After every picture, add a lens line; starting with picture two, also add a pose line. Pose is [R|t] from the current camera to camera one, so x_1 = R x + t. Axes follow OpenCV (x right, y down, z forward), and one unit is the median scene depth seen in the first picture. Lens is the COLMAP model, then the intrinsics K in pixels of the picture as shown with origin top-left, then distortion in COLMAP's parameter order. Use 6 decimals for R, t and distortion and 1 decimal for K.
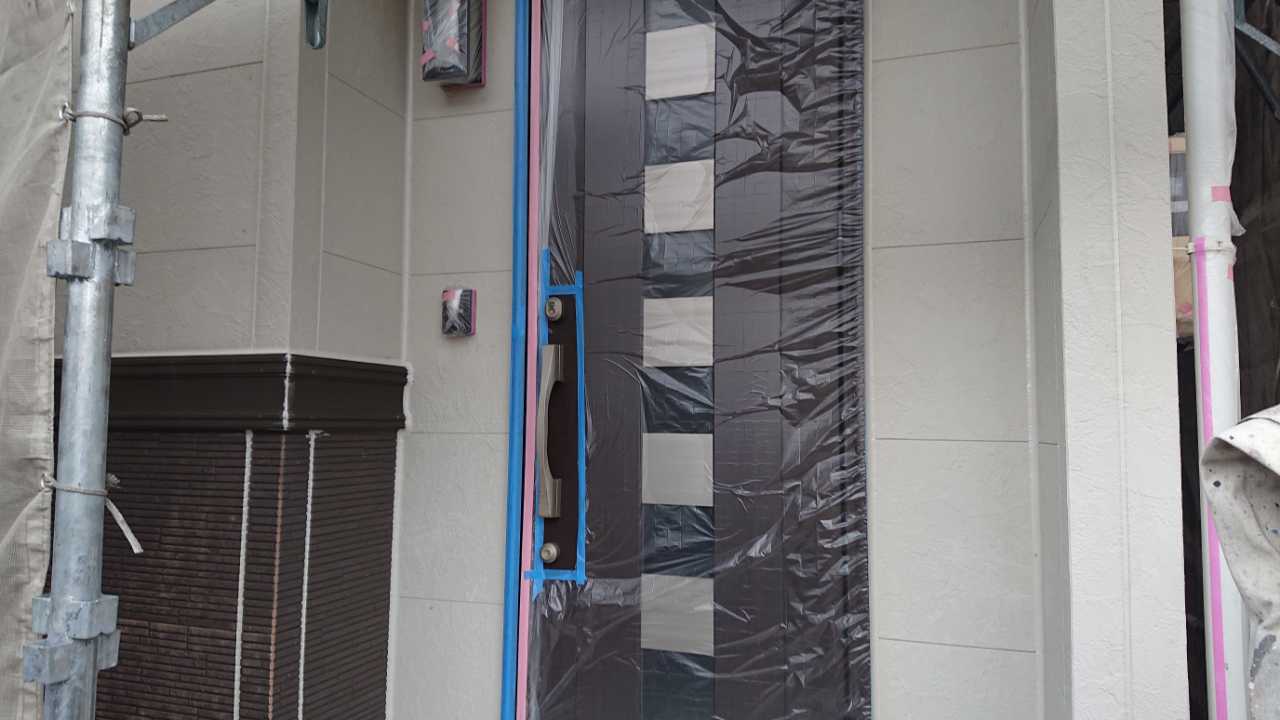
lens RADIAL K [[866.0, 0, 631.7], [0, 866.0, 357.7], [0, 0, 1]] dist [0.165149, -0.262868]
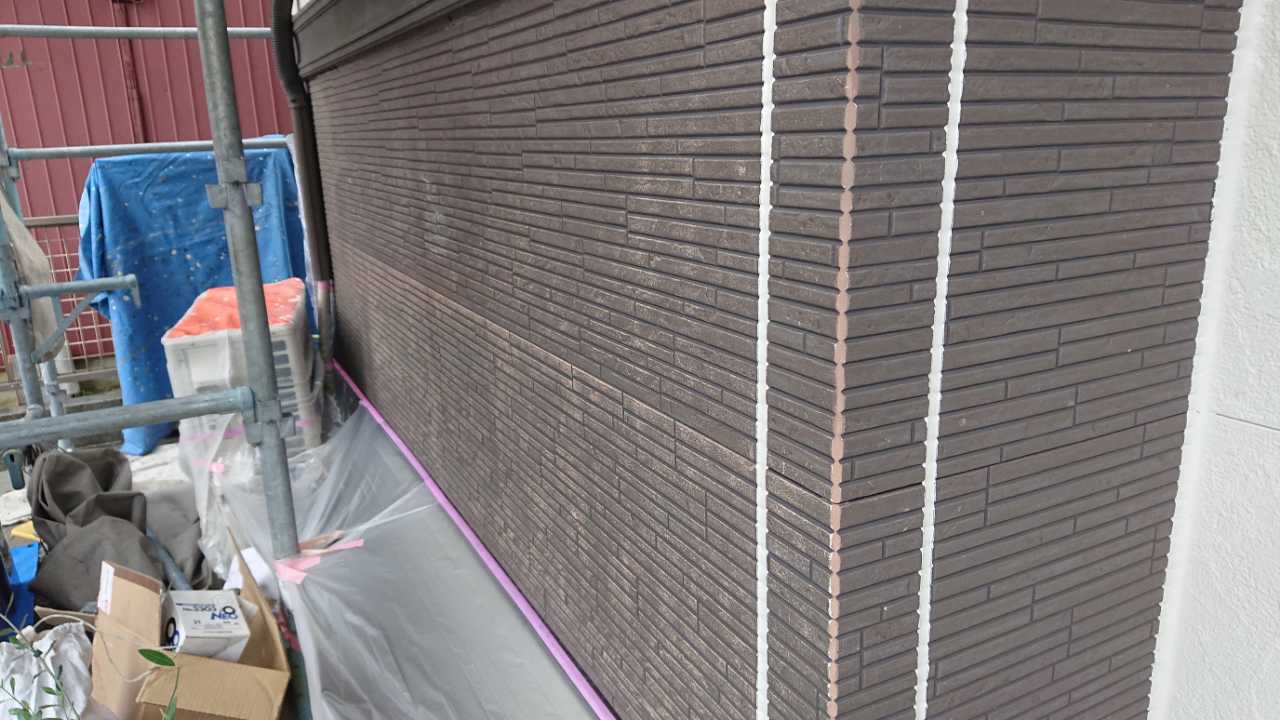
lens RADIAL K [[866.0, 0, 631.7], [0, 866.0, 357.7], [0, 0, 1]] dist [0.165149, -0.262868]
pose [[0.727475, 0.140704, -0.671552, -0.232308], [0.088620, 0.951282, 0.295313, 0.144911], [0.680387, -0.274346, 0.679565, 0.705092]]
